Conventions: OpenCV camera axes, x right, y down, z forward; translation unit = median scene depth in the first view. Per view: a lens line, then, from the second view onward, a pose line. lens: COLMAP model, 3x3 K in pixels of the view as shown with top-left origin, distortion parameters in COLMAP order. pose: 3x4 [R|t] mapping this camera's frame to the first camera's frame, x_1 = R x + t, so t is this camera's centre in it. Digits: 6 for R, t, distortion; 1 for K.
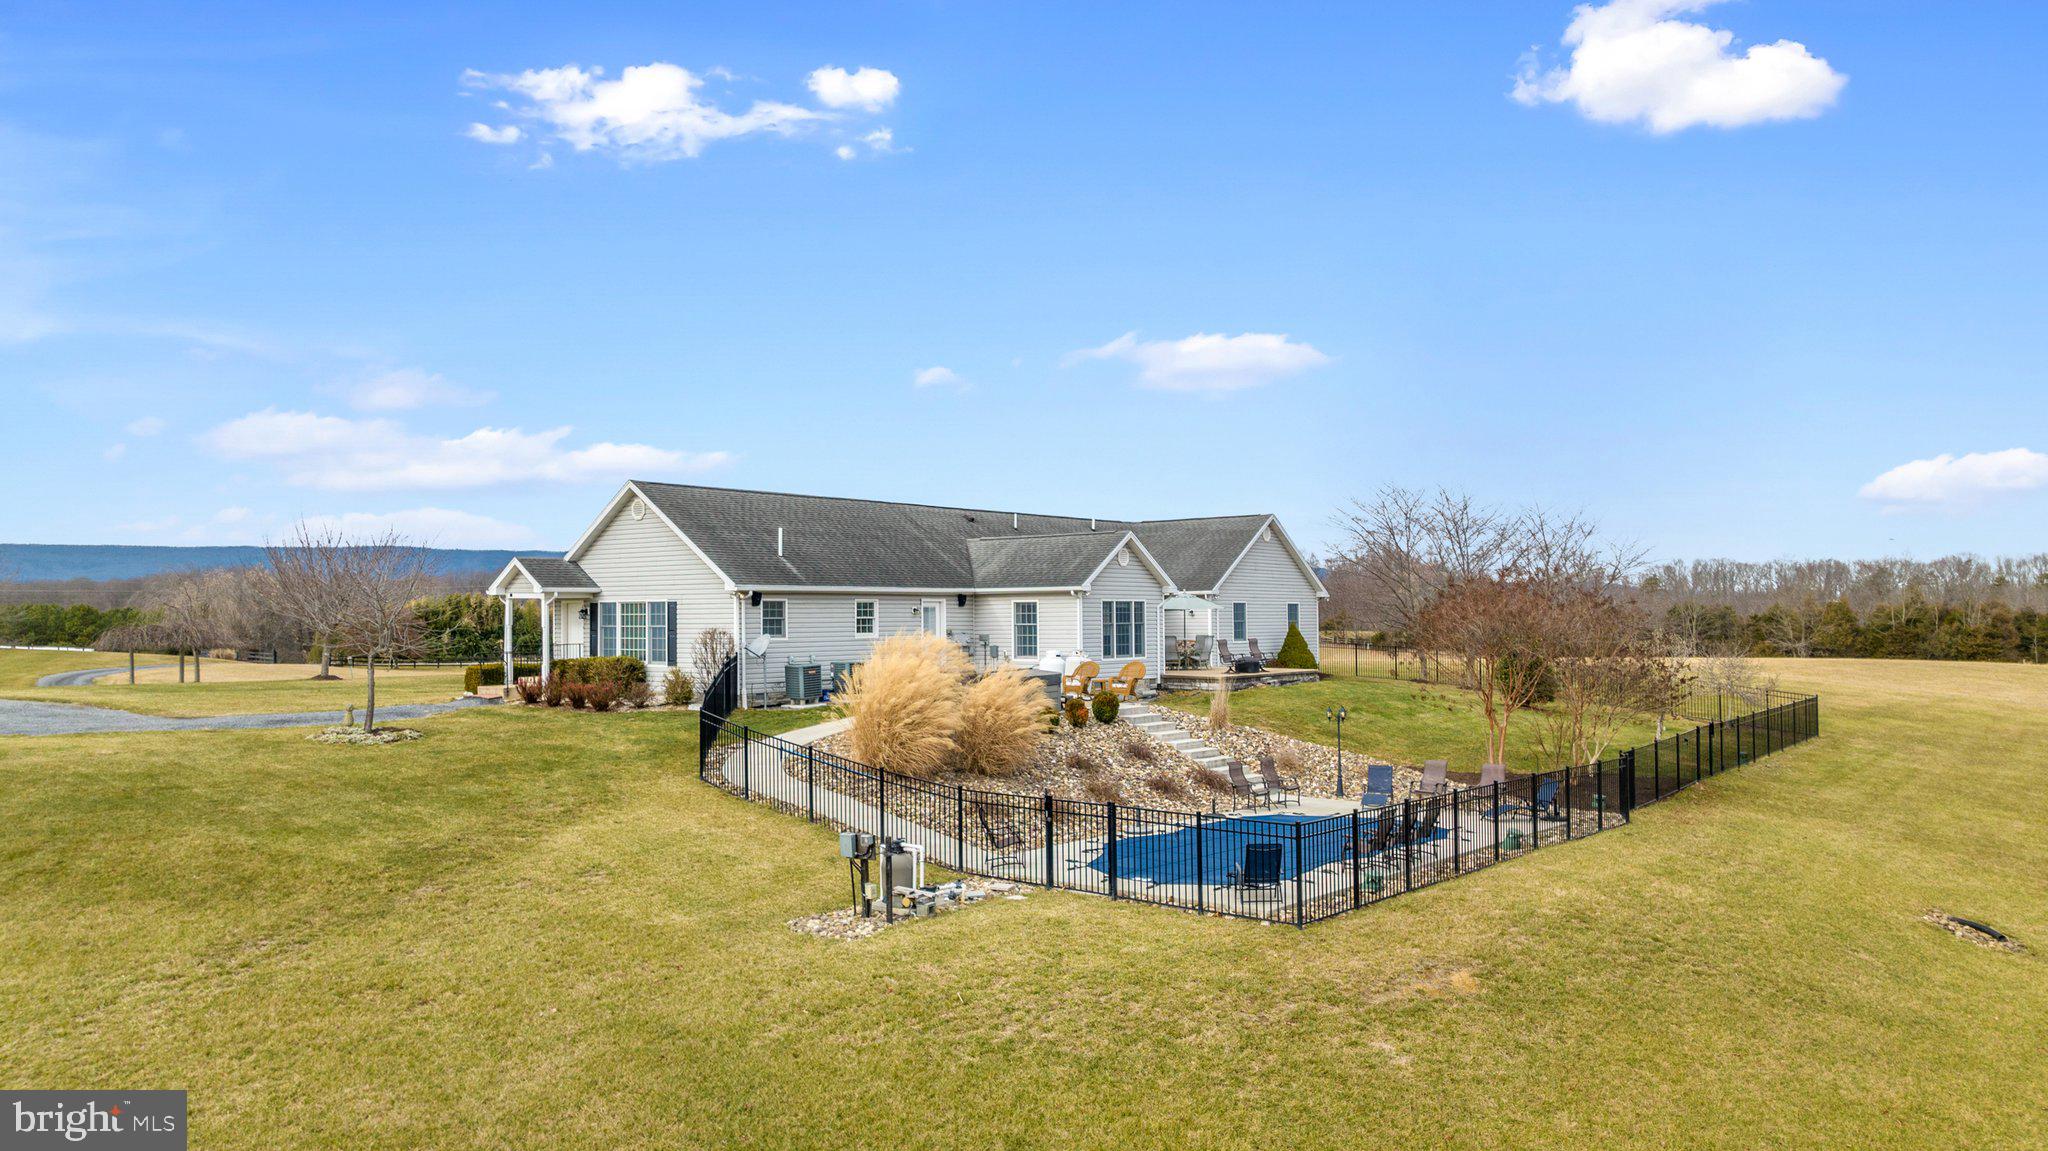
lens RADIAL K [[1445.1, 0, 1025.1], [0, 1445.1, 572.1], [0, 0, 1]] dist [-0.035280, 0.035116]
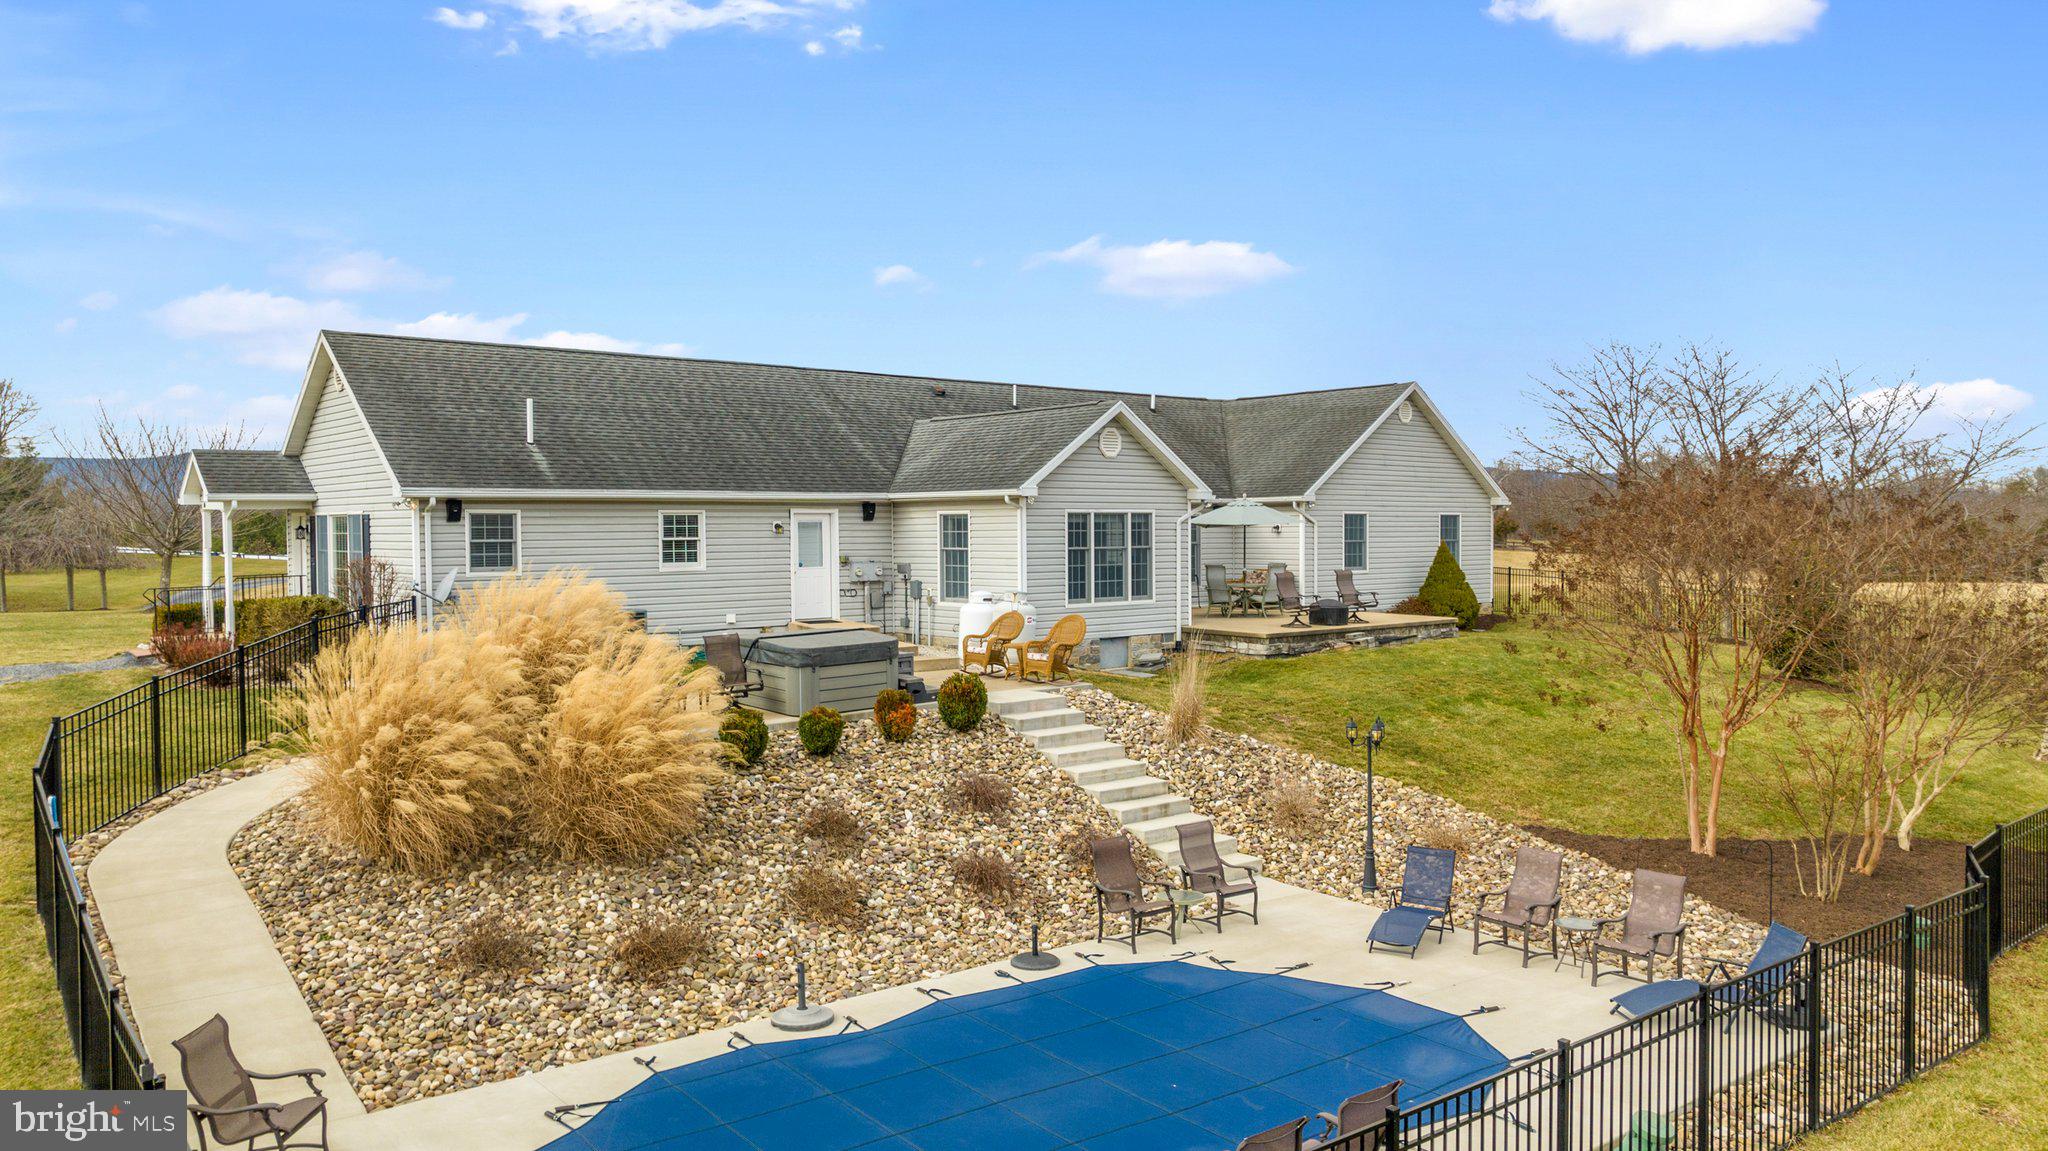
lens RADIAL K [[1445.1, 0, 1023.3], [0, 1445.1, 575.2], [0, 0, 1]] dist [-0.035280, 0.035116]
pose [[0.981596, 0.007358, -0.190828, 0.152140], [0.005077, 0.997899, 0.064591, 0.006477], [0.190902, -0.064371, 0.979496, 0.372838]]
